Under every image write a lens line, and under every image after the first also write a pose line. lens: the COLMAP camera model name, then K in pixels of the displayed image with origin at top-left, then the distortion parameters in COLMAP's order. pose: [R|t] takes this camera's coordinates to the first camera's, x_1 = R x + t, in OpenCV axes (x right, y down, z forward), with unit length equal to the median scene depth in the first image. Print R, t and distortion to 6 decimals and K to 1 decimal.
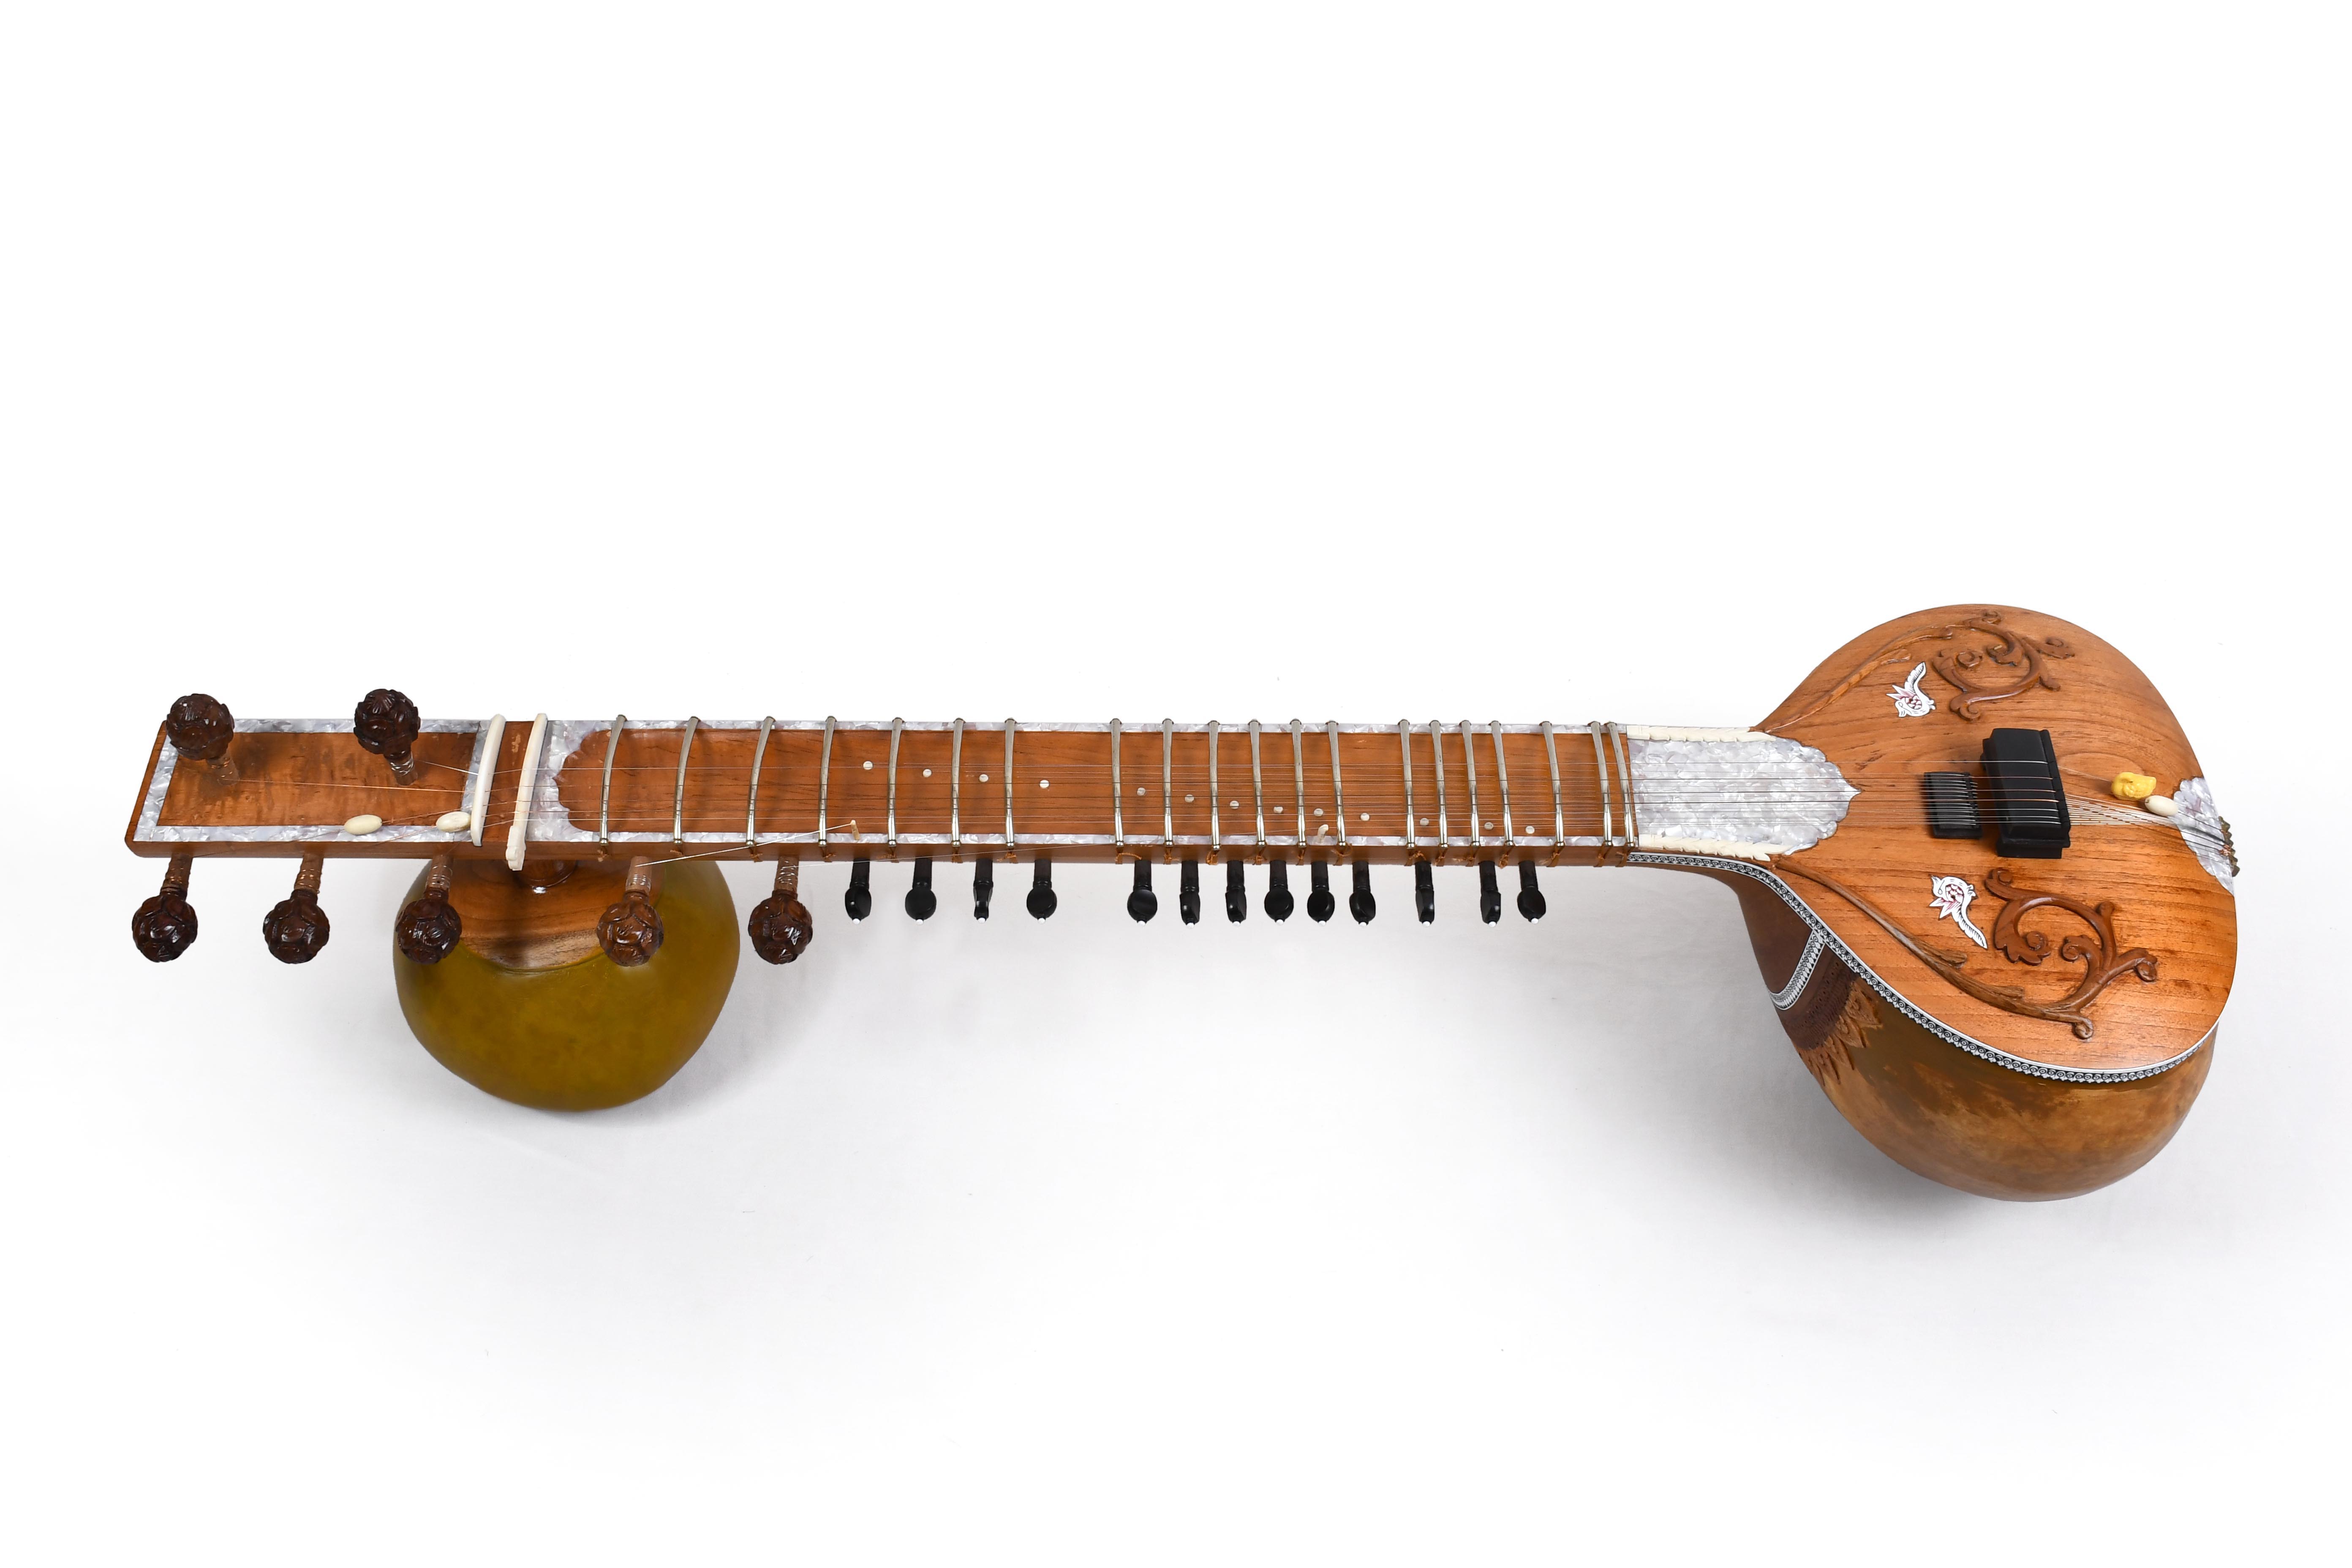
lens RADIAL K [[2585.4, 0, 1176.0], [0, 2585.4, 784.0], [0, 0, 1]] dist [0.003498, -0.000501]
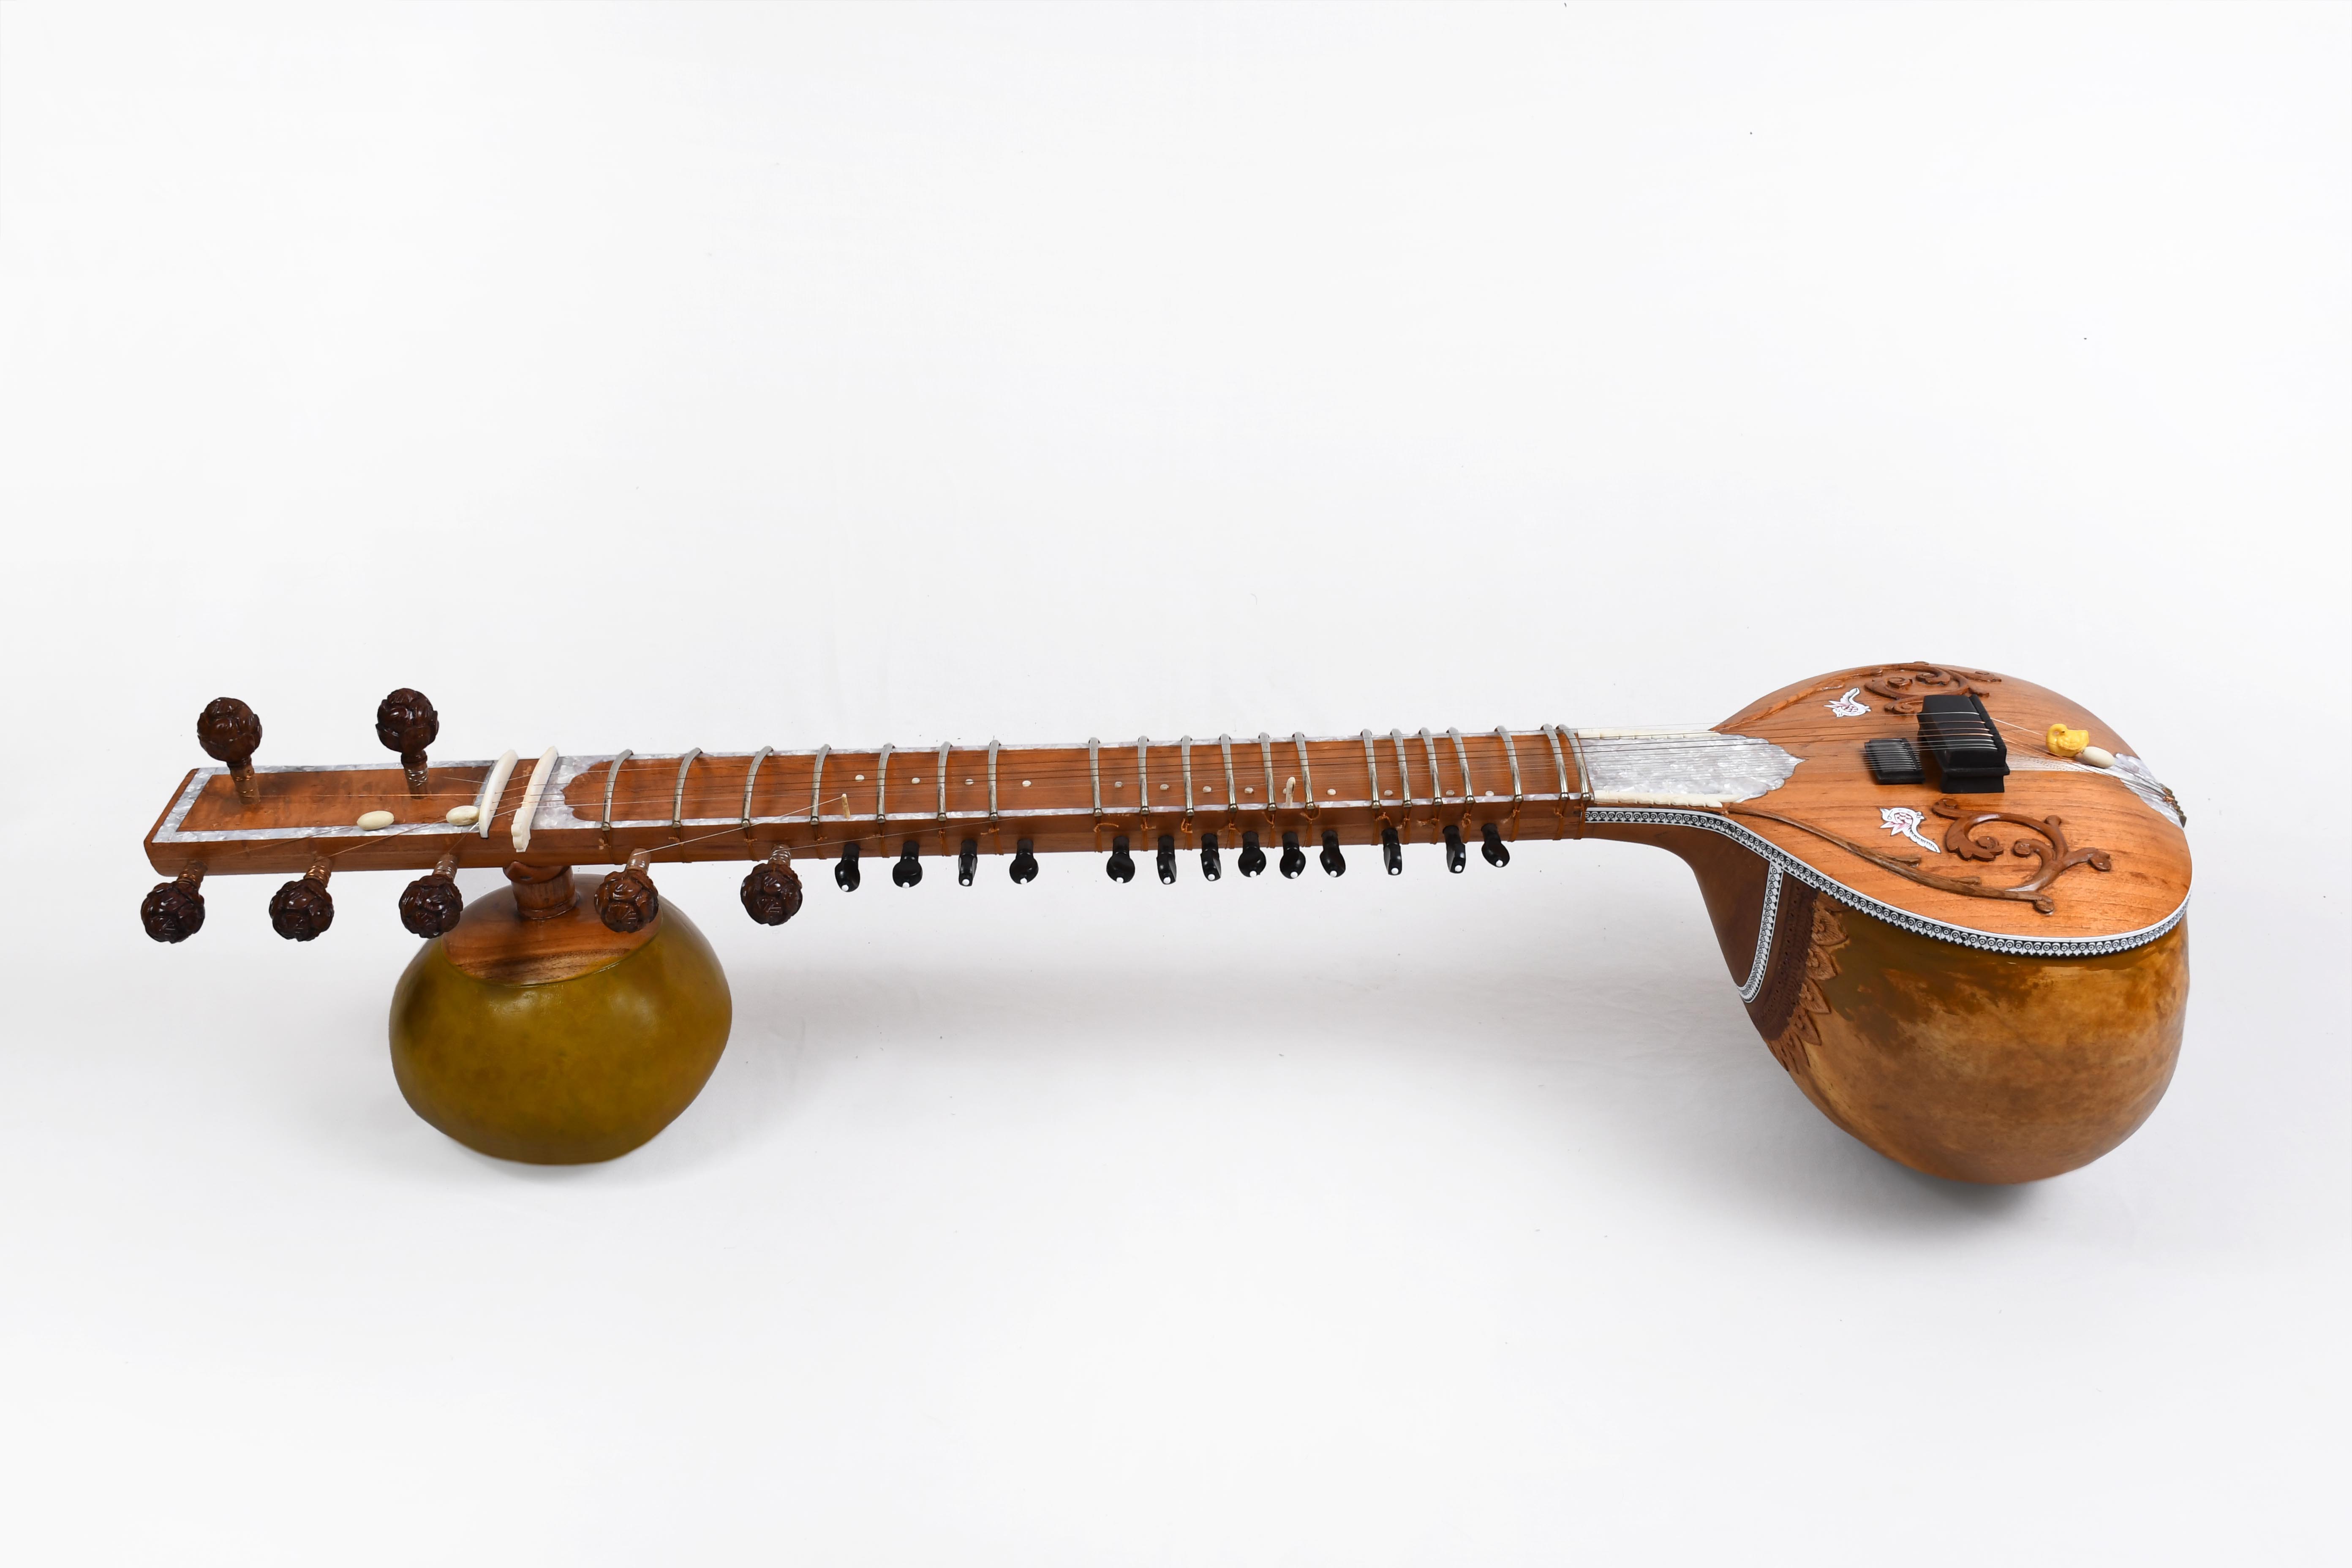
lens RADIAL K [[2634.3, 0, 1154.9], [0, 2634.3, 782.6], [0, 0, 1]] dist [0.062144, 0.002780]
pose [[0.999501, -0.030108, -0.009593, 0.011890], [0.024133, 0.923288, -0.383351, 0.421187], [0.020399, 0.382928, 0.923553, 0.009663]]
